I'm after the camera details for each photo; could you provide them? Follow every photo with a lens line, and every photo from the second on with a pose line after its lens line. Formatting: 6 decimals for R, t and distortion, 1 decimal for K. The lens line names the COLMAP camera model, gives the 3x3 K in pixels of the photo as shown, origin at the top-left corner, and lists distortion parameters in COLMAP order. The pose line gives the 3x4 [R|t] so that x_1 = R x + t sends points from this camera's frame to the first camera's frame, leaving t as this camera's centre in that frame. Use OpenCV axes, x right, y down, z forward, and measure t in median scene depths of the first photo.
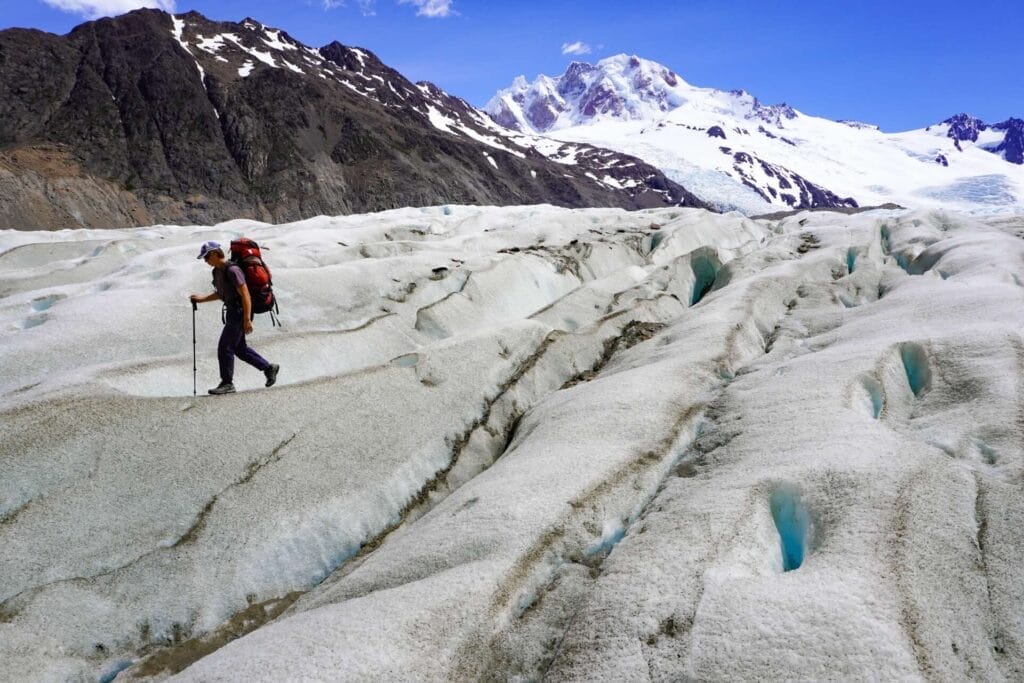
lens RADIAL K [[693.4, 0, 503.1], [0, 693.4, 341.8], [0, 0, 1]] dist [-0.060590, 0.044155]
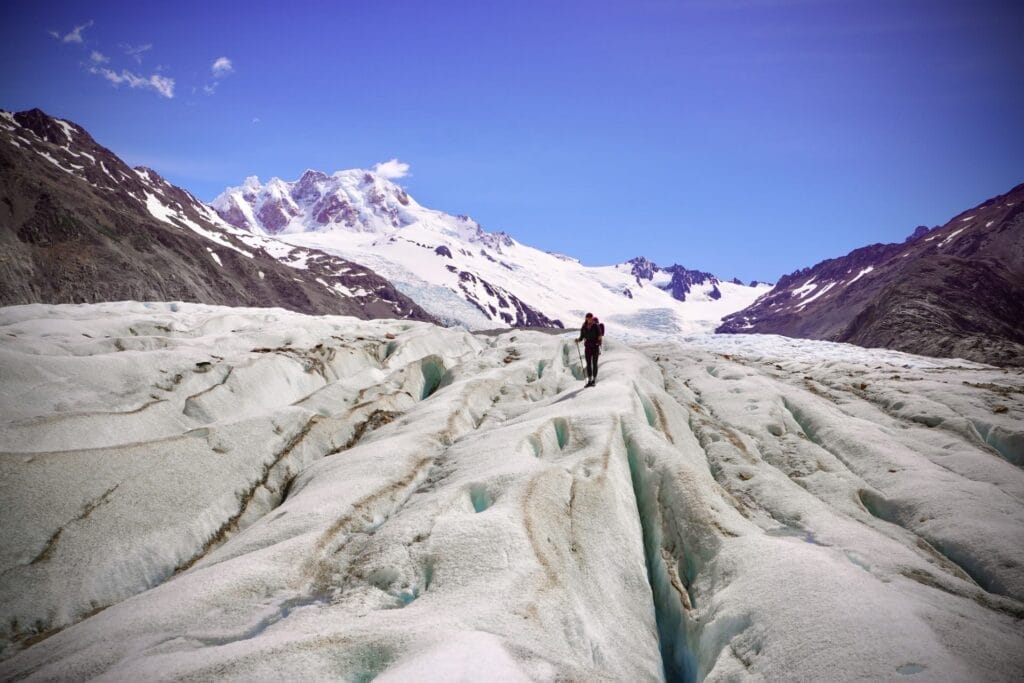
lens RADIAL K [[693.4, 0, 513.6], [0, 693.4, 339.5], [0, 0, 1]] dist [-0.060590, 0.044155]
pose [[0.919689, 0.056021, 0.388631, -0.000635], [0.006282, 0.987544, -0.157219, 0.000339], [-0.392598, 0.147034, 0.907881, -0.002043]]
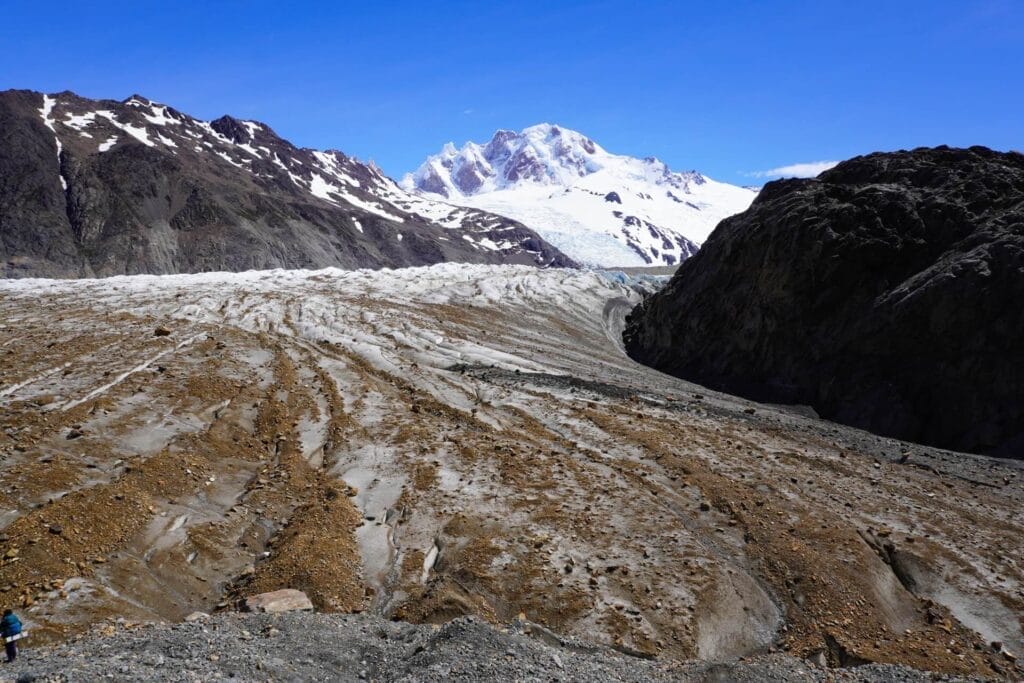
lens RADIAL K [[693.4, 0, 509.8], [0, 693.4, 347.7], [0, 0, 1]] dist [-0.060590, 0.044155]
pose [[0.998143, -0.005928, 0.060619, 0.197161], [0.010516, 0.997079, -0.075650, 0.020551], [-0.059994, 0.076147, 0.995290, -0.110877]]
